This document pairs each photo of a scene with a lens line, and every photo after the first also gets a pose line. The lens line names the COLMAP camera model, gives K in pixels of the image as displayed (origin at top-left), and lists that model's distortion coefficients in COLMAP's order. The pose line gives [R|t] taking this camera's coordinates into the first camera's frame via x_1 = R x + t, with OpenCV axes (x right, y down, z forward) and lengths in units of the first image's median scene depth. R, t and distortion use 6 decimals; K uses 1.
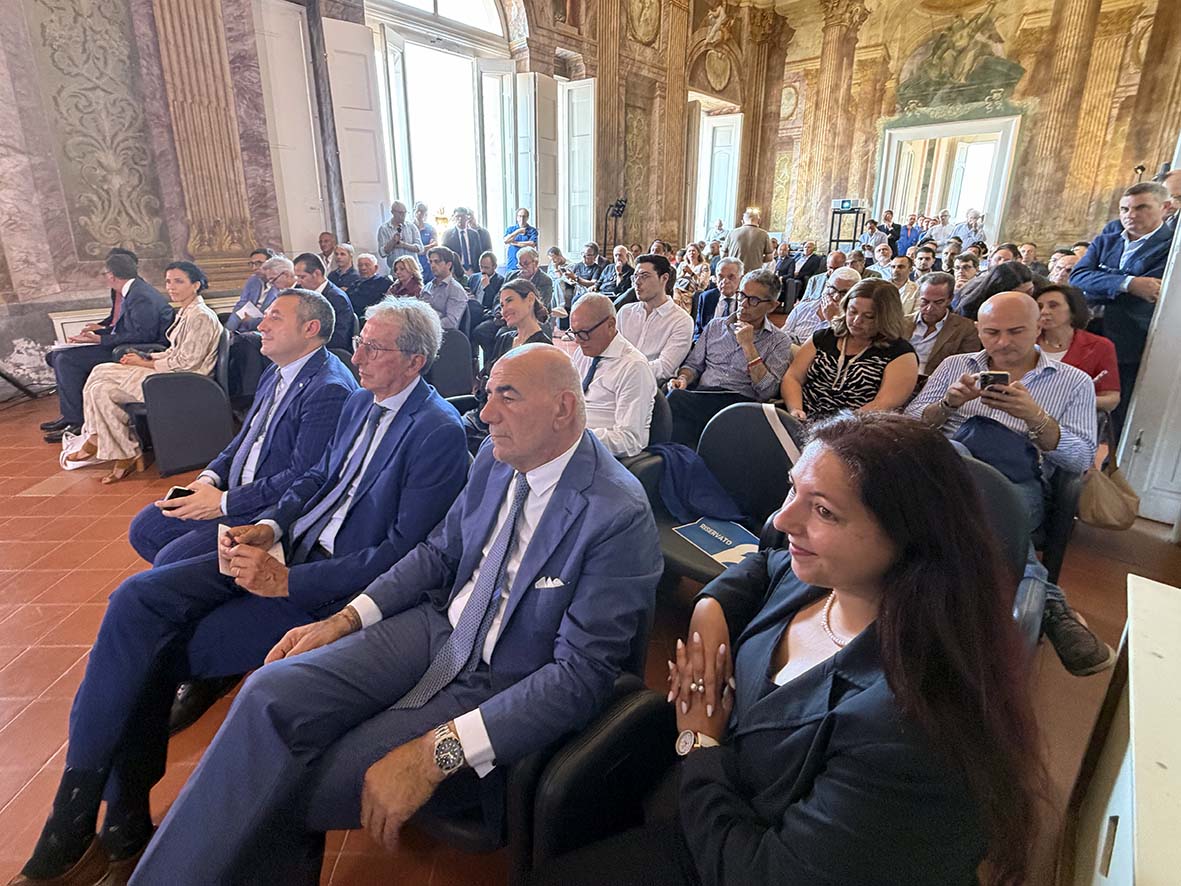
lens RADIAL K [[647.7, 0, 588.5], [0, 647.7, 443.0], [0, 0, 1]] dist [0.005868, -0.002657]
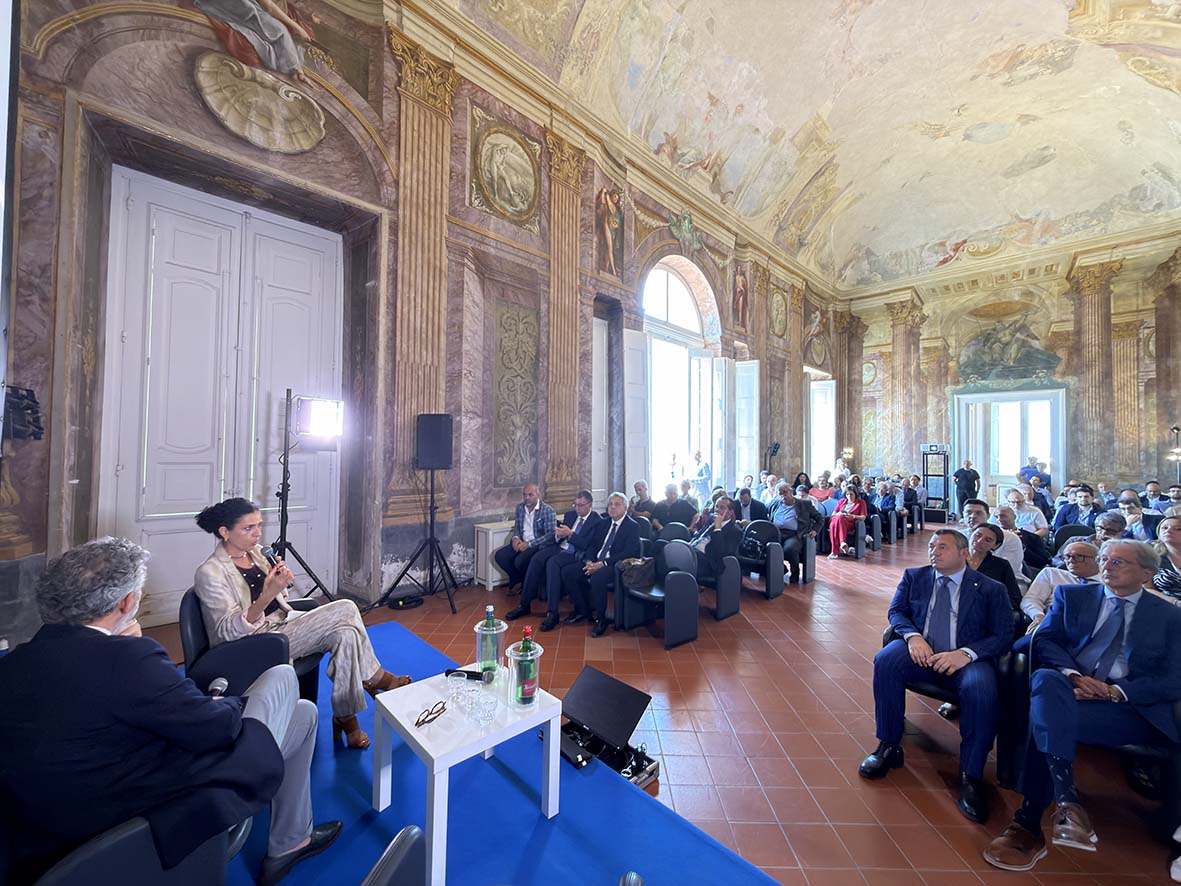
lens RADIAL K [[595.0, 0, 590.1], [0, 595.0, 441.7], [0, 0, 1]] dist [0.000149, 0.000026]
pose [[0.999759, 0.018769, -0.011424, -0.293099], [-0.021489, 0.943685, -0.330148, 0.021569], [0.004584, 0.330314, 0.943860, -0.119568]]
